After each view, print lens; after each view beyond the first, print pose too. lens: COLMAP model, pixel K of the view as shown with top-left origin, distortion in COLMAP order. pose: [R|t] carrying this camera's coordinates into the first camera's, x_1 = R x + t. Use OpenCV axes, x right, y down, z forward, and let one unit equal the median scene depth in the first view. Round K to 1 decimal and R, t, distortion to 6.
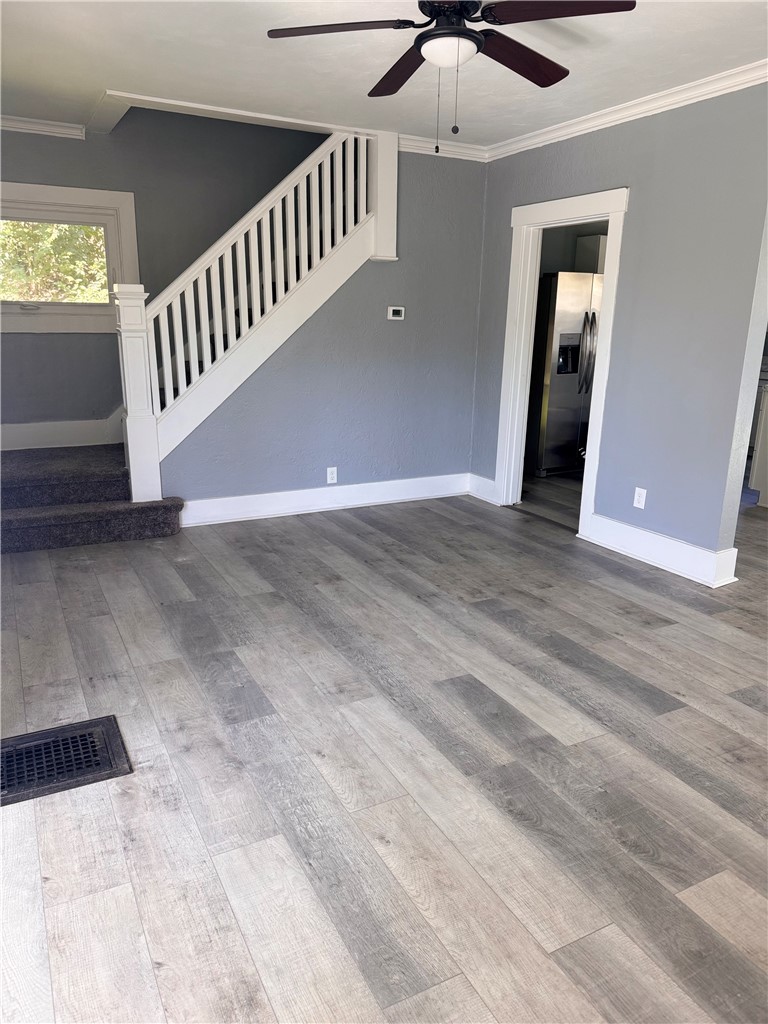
lens RADIAL K [[729.1, 0, 388.9], [0, 729.1, 515.0], [0, 0, 1]] dist [0.095739, -0.128939]
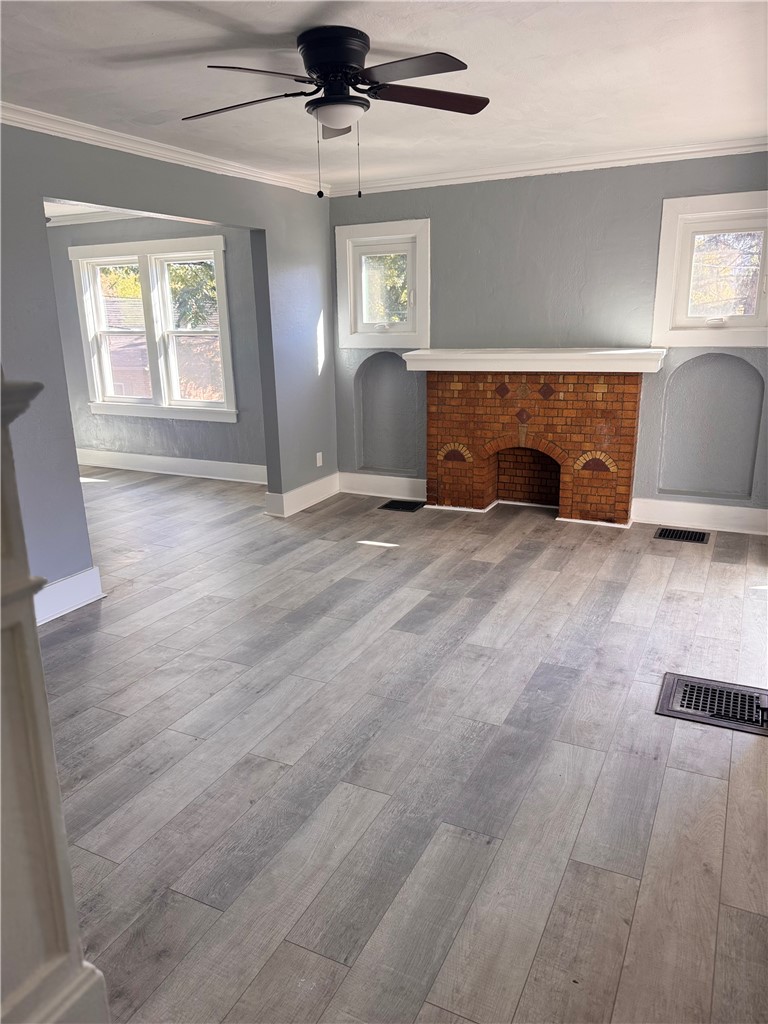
lens RADIAL K [[729.1, 0, 388.9], [0, 729.1, 515.0], [0, 0, 1]] dist [0.095739, -0.128939]
pose [[-0.586492, -0.218855, 0.779827, -0.871750], [0.226193, 0.880240, 0.417151, -0.507738], [-0.777730, 0.421046, -0.466750, 1.583904]]
